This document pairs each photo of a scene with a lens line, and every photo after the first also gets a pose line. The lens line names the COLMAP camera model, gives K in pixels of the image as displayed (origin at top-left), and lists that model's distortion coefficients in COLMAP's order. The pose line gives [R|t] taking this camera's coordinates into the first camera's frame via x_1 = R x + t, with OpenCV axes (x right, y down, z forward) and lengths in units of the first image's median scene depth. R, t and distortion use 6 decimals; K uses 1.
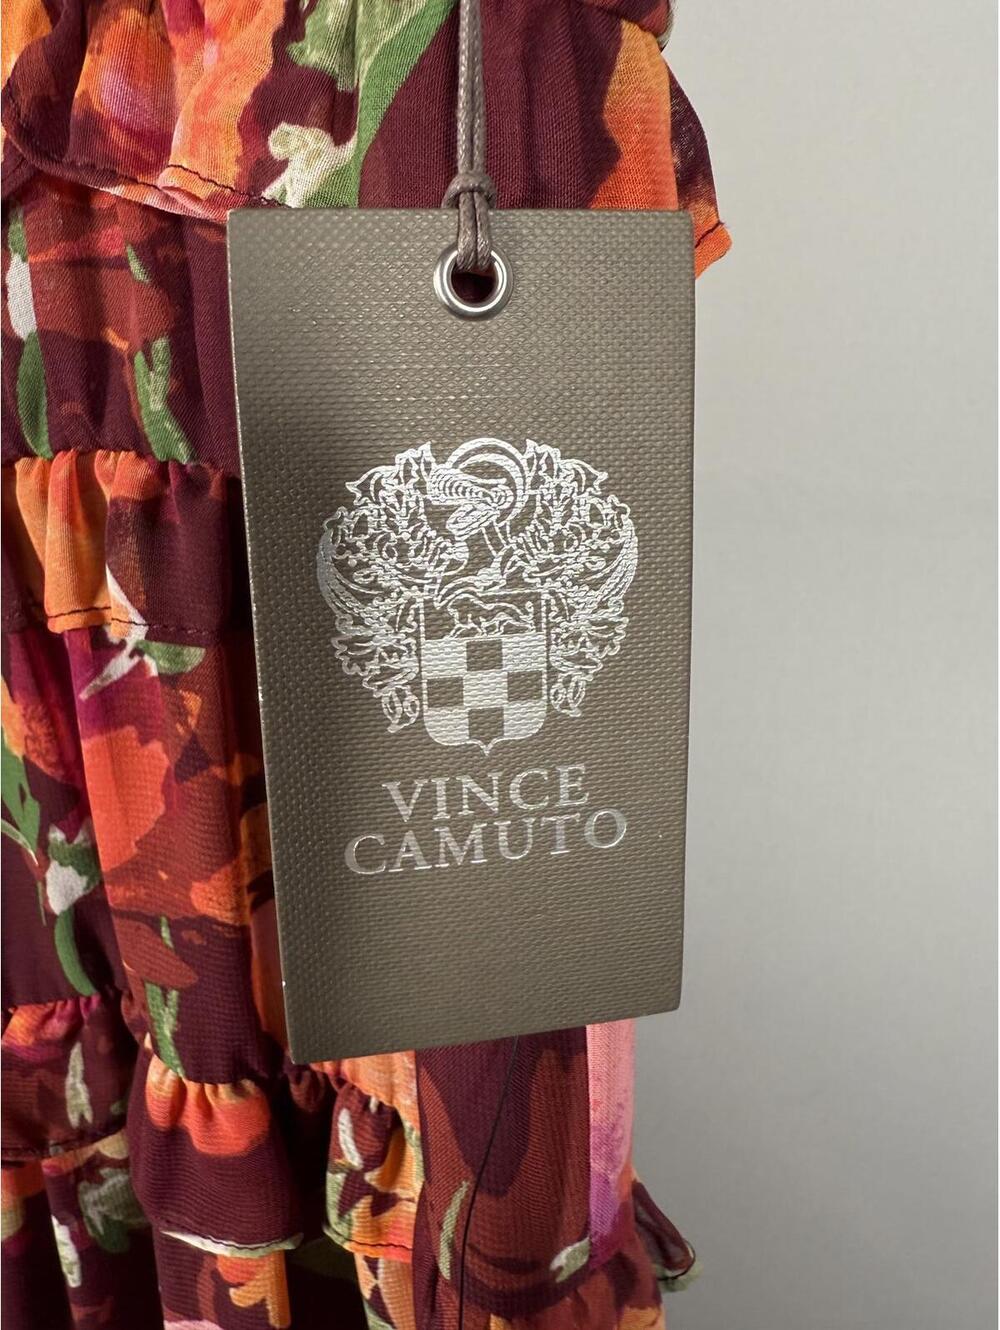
lens RADIAL K [[983.2, 0, 500.2], [0, 983.2, 630.9], [0, 0, 1]] dist [-0.001249, 0.006680]
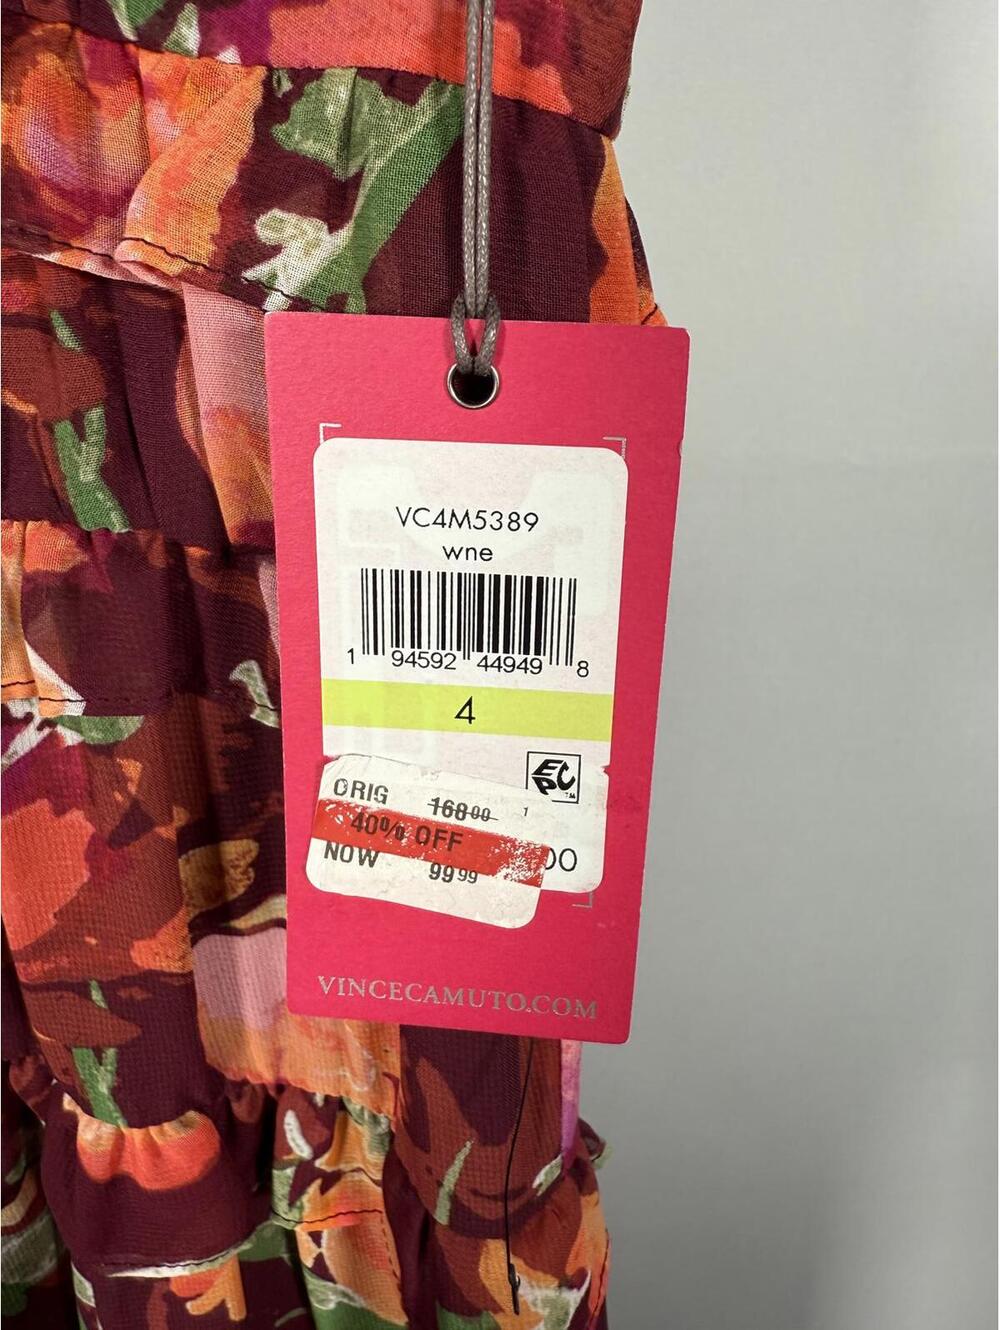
lens RADIAL K [[984.7, 0, 500.0], [0, 984.7, 665.0], [0, 0, 1]] dist [0.002883, 0.000287]
pose [[0.930474, -0.130845, 0.342197, -0.275100], [0.093186, 0.987854, 0.124340, -0.109414], [-0.354310, -0.083807, 0.931365, -0.031986]]
